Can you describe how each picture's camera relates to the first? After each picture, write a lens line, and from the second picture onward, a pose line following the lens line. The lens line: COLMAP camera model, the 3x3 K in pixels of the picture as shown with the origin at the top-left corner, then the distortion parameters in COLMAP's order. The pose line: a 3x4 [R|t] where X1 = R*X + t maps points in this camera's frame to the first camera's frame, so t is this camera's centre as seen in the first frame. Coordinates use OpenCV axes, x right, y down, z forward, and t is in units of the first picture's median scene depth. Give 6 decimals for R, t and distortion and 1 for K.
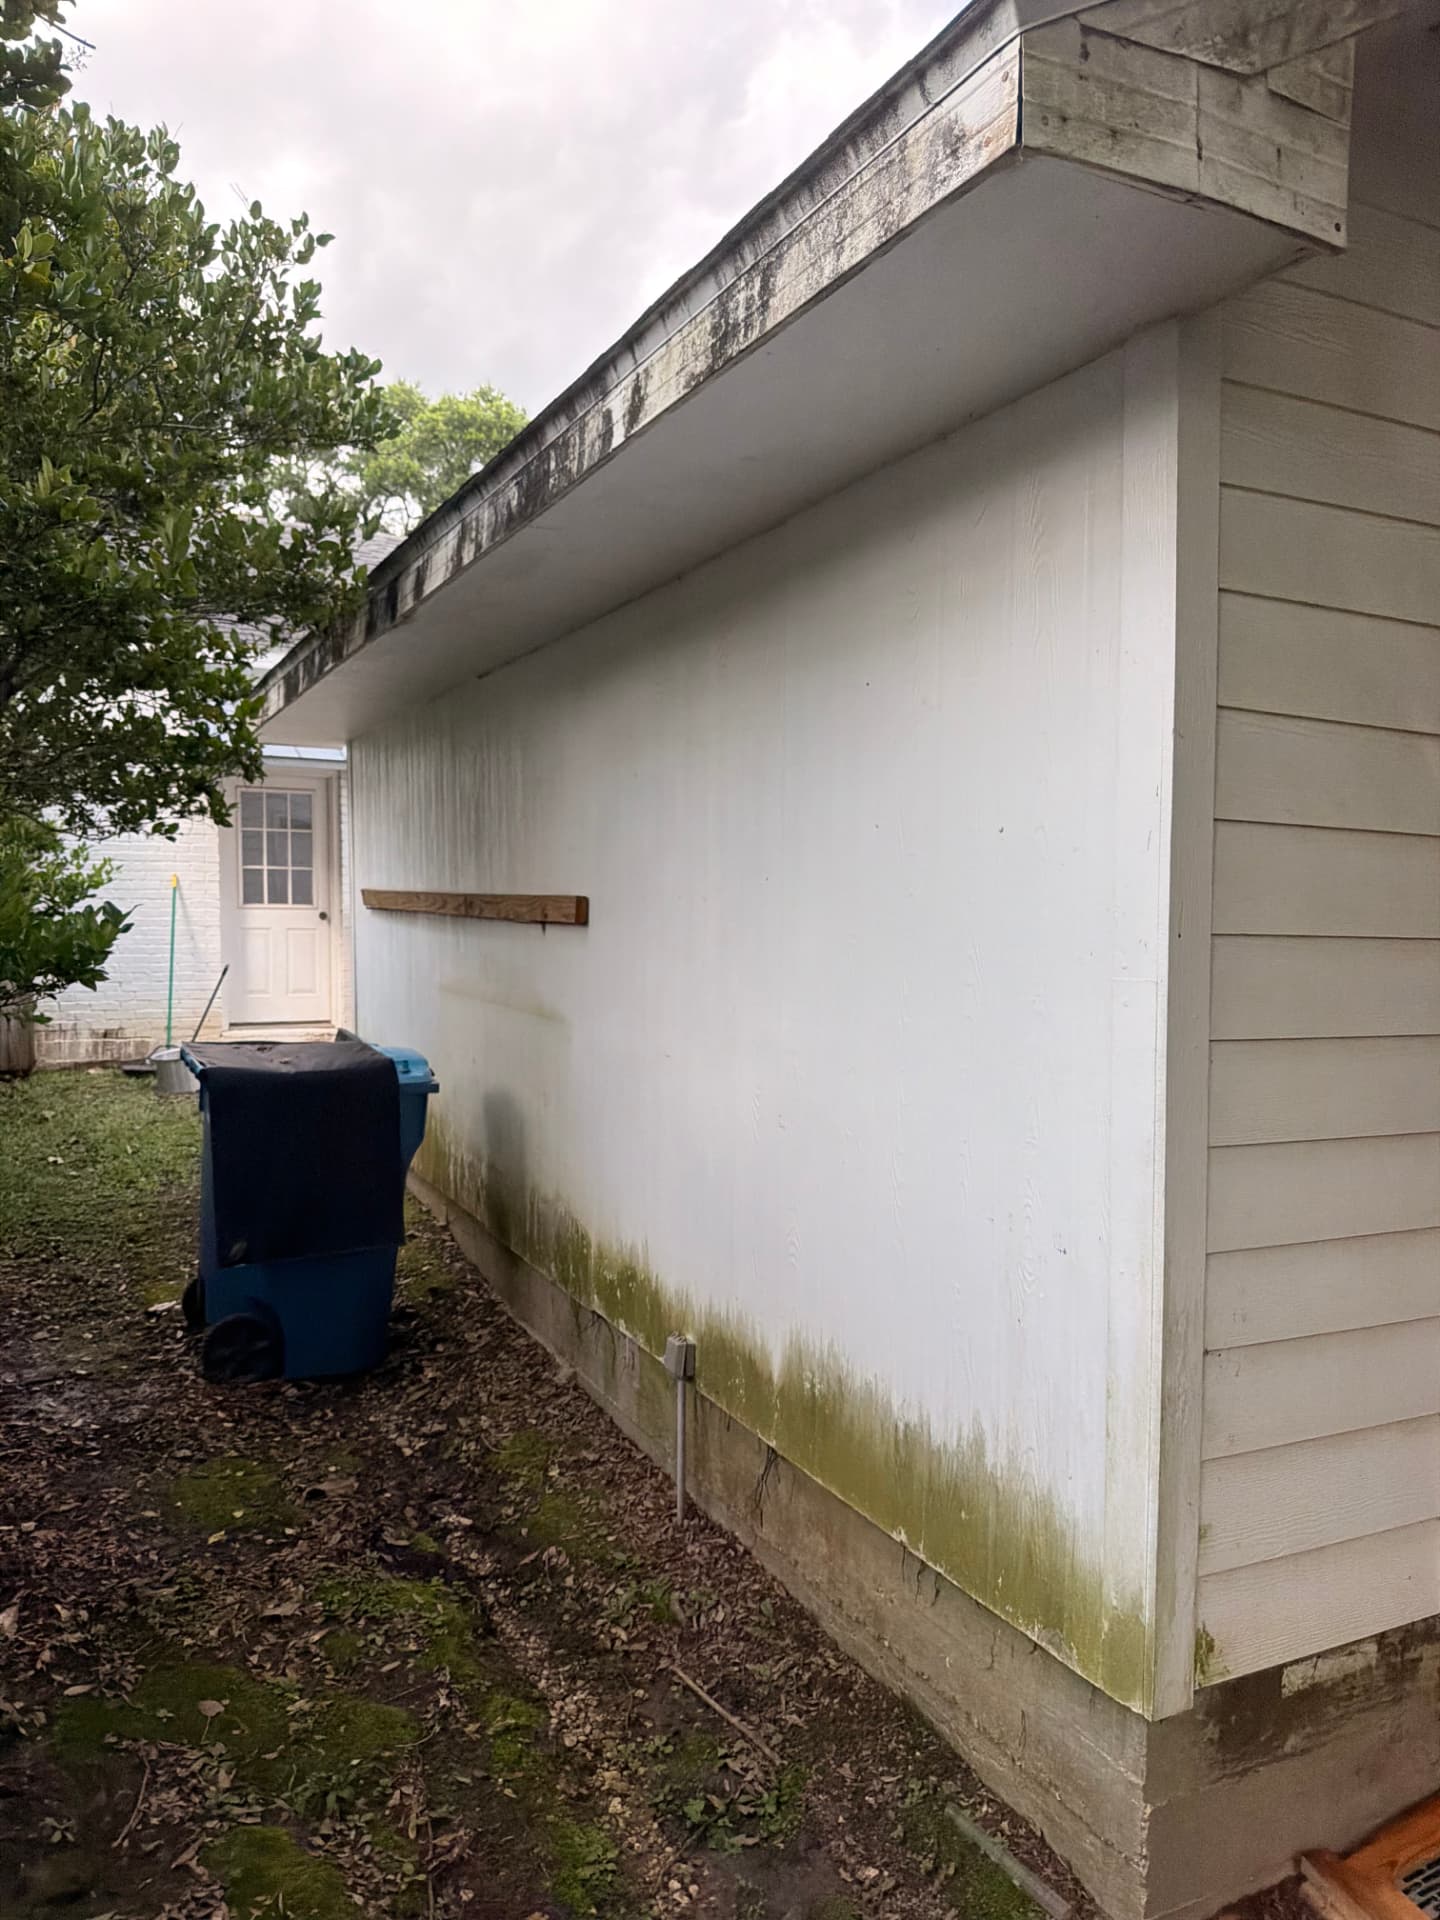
lens RADIAL K [[1386.3, 0, 713.5], [0, 1386.3, 1005.9], [0, 0, 1]] dist [0.036766, -0.043654]
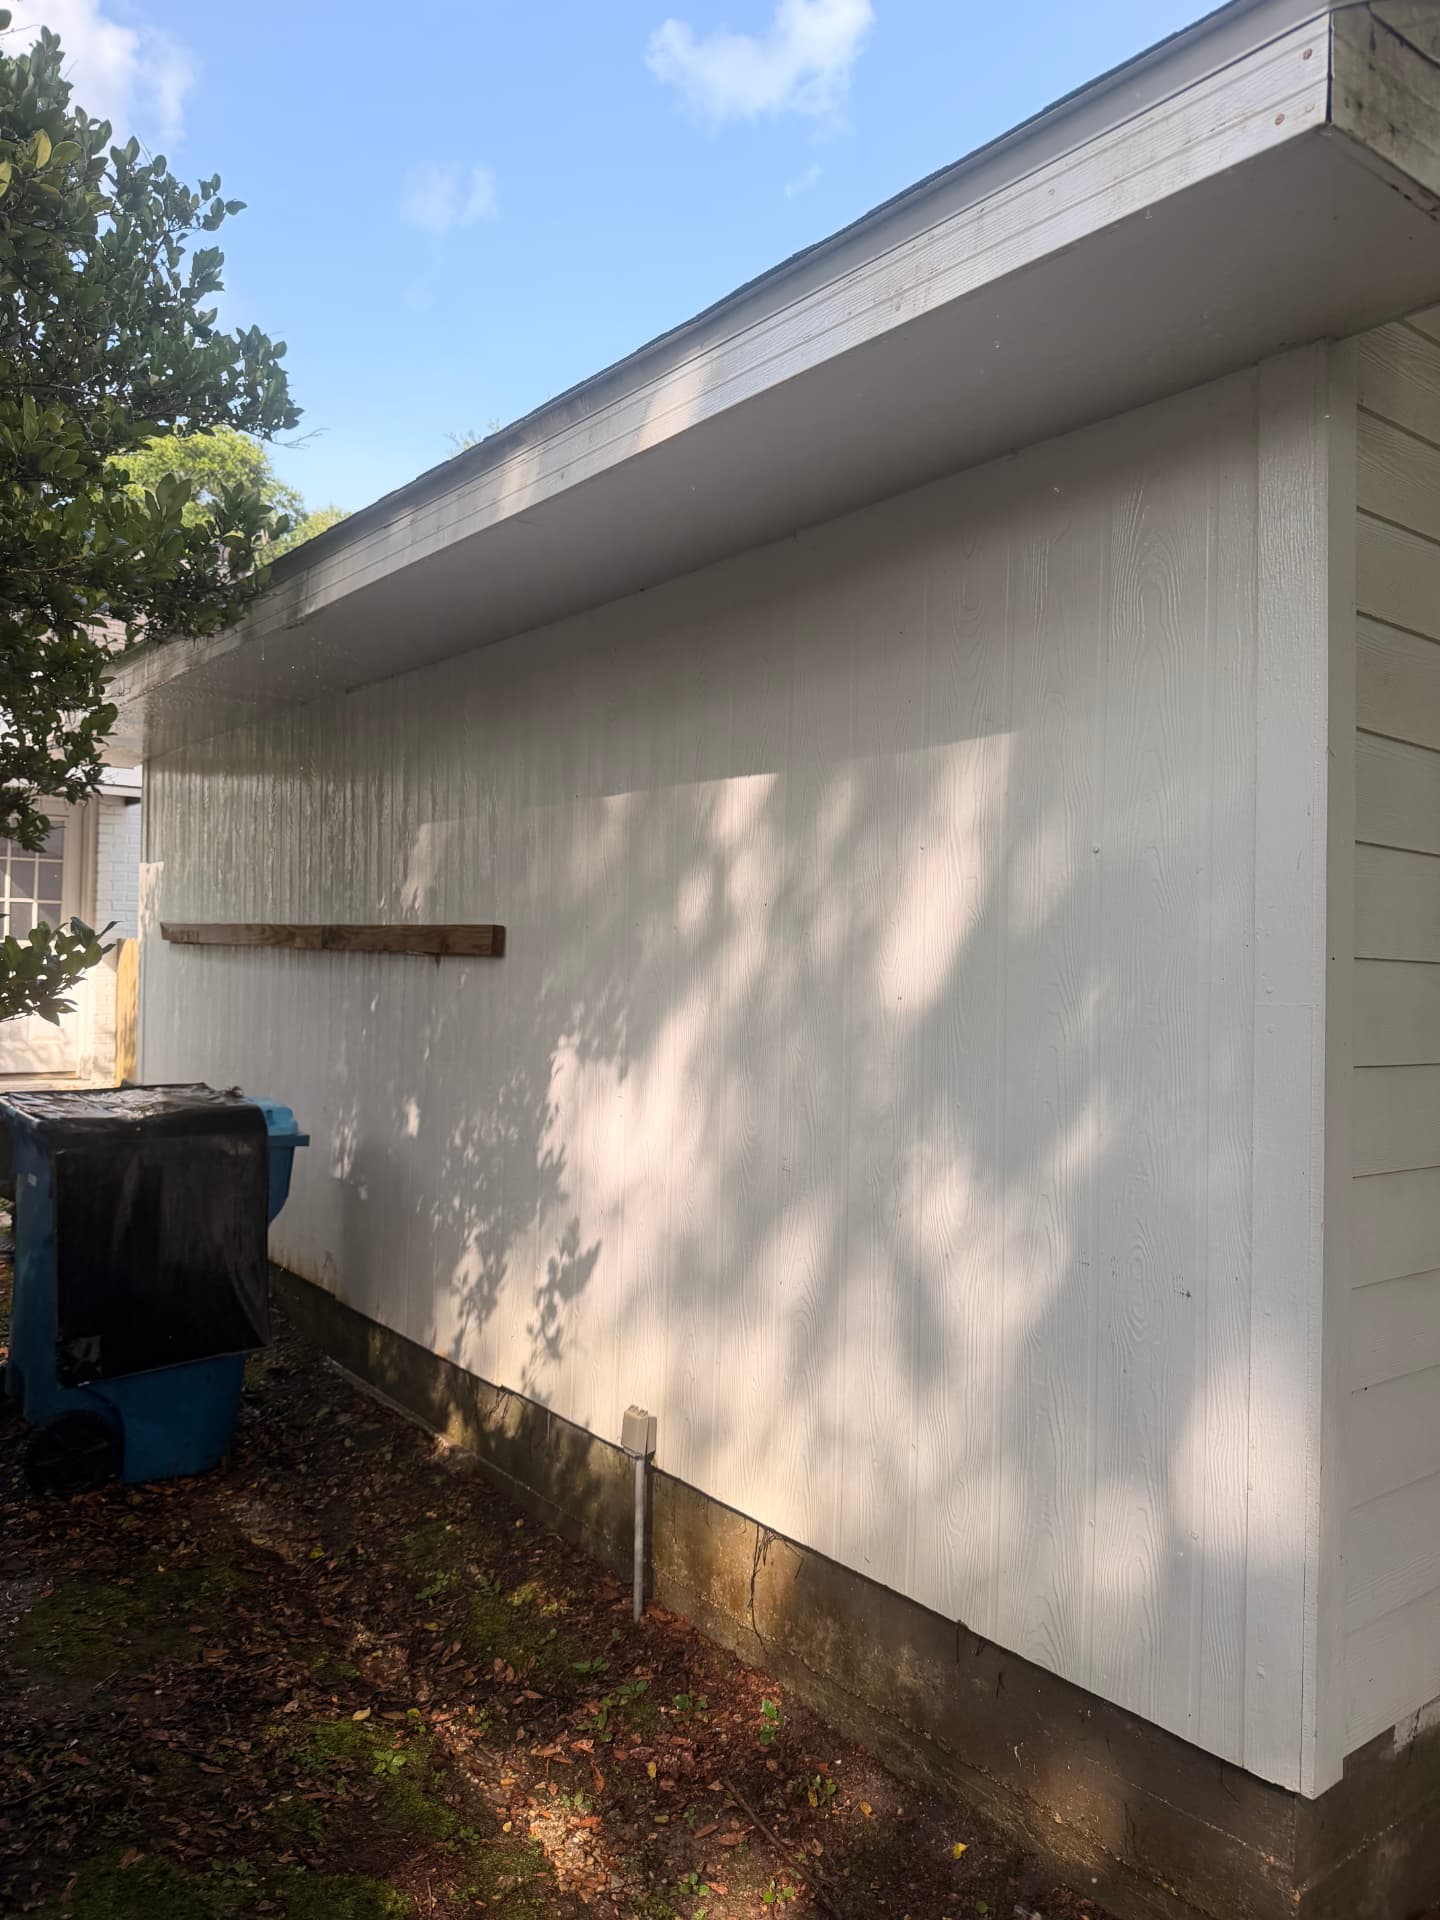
lens RADIAL K [[1371.9, 0, 724.4], [0, 1371.9, 954.6], [0, 0, 1]] dist [-0.003809, 0.003740]
pose [[0.975304, 0.006182, 0.220781, -0.156980], [0.009489, 0.997512, -0.069849, 0.005129], [-0.220664, 0.070219, 0.972819, 0.088592]]
